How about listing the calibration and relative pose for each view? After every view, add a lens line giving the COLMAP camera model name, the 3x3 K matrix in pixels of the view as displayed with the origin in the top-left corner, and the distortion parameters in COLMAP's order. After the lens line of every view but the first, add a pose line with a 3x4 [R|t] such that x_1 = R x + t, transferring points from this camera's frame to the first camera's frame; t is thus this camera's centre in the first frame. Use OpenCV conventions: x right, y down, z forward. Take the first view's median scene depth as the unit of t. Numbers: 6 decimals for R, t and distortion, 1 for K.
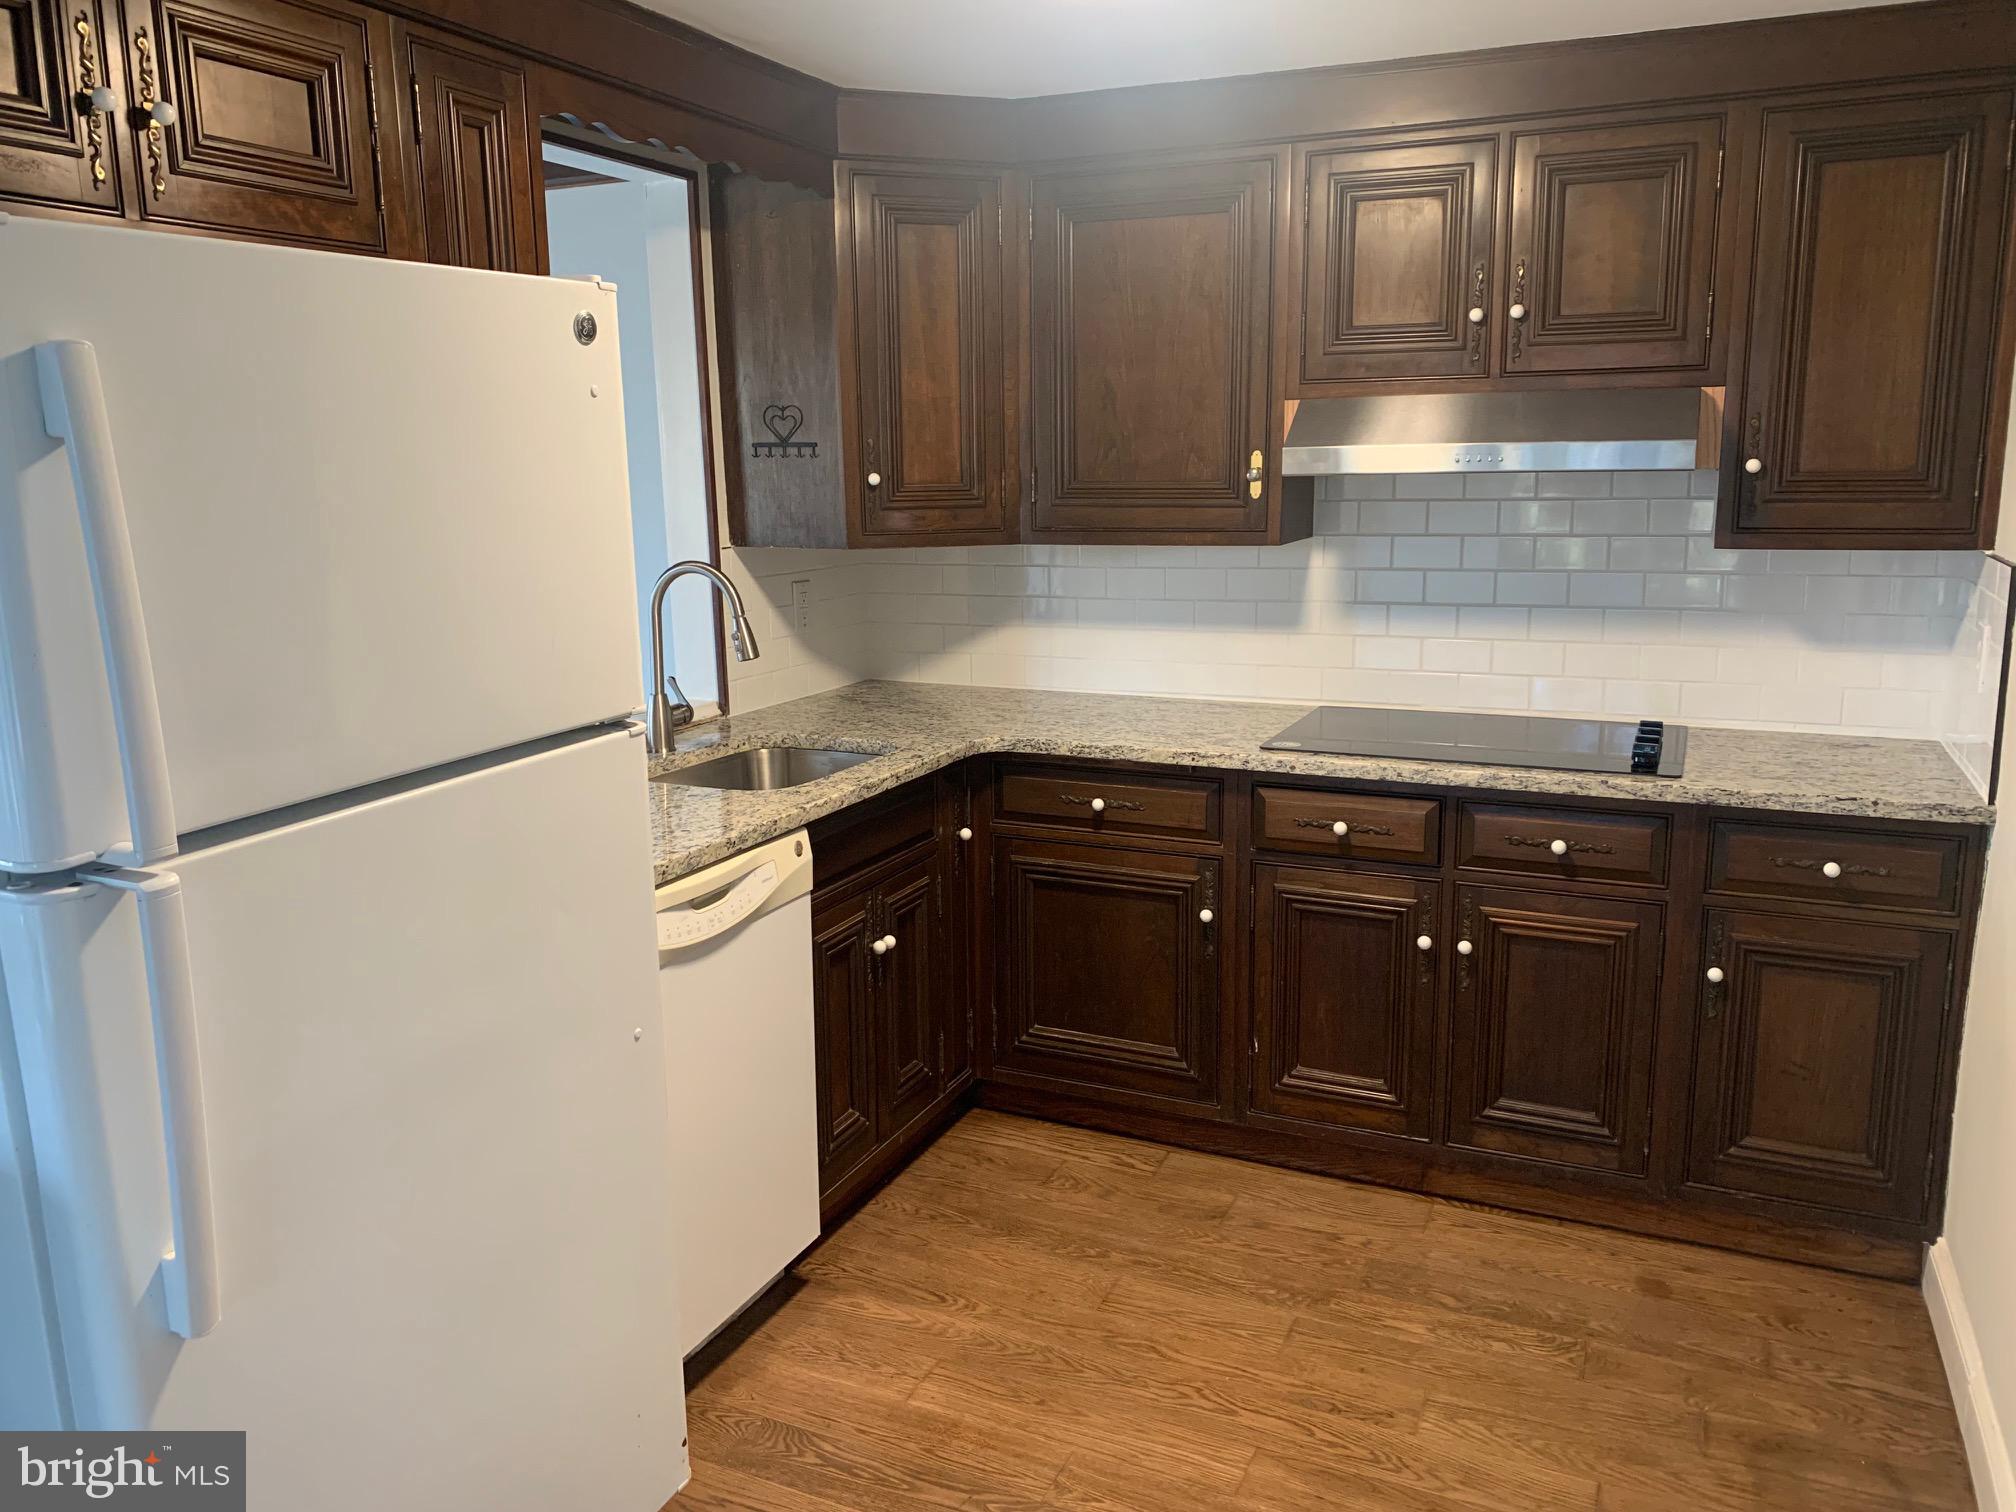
lens RADIAL K [[1513.6, 0, 968.1], [0, 1513.6, 727.6], [0, 0, 1]] dist [0.047929, -0.105921]
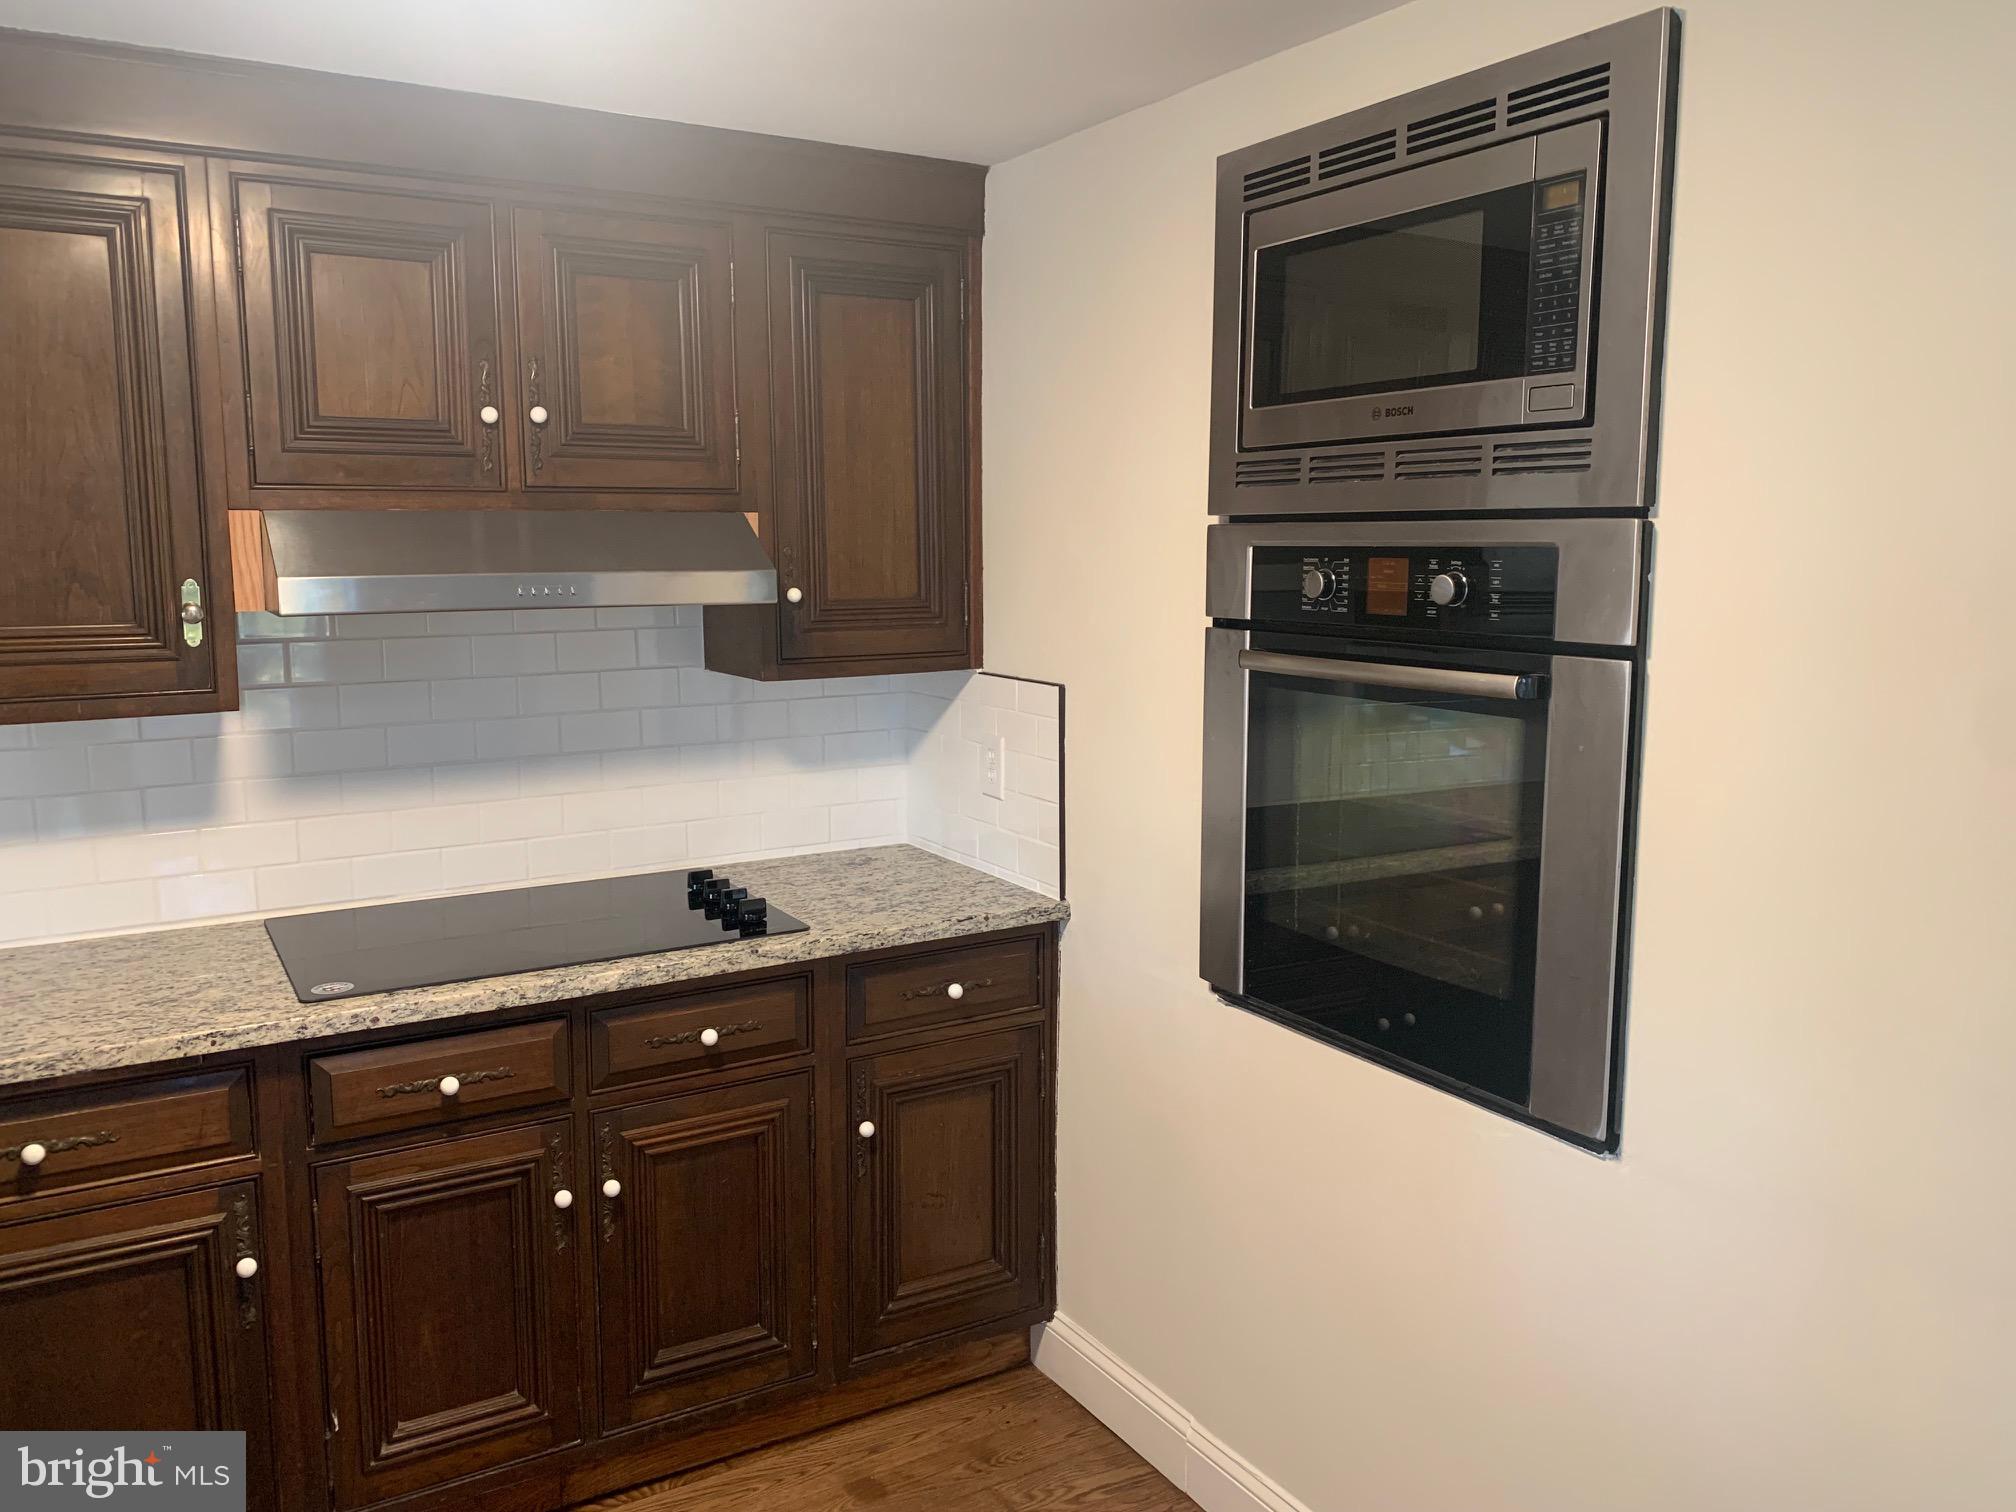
lens RADIAL K [[1513.6, 0, 968.1], [0, 1513.6, 727.6], [0, 0, 1]] dist [0.047929, -0.105921]
pose [[0.561408, -0.088034, 0.822843, -0.212933], [0.146560, 0.989185, 0.005836, -0.075391], [-0.814458, 0.117319, 0.568238, 0.358738]]
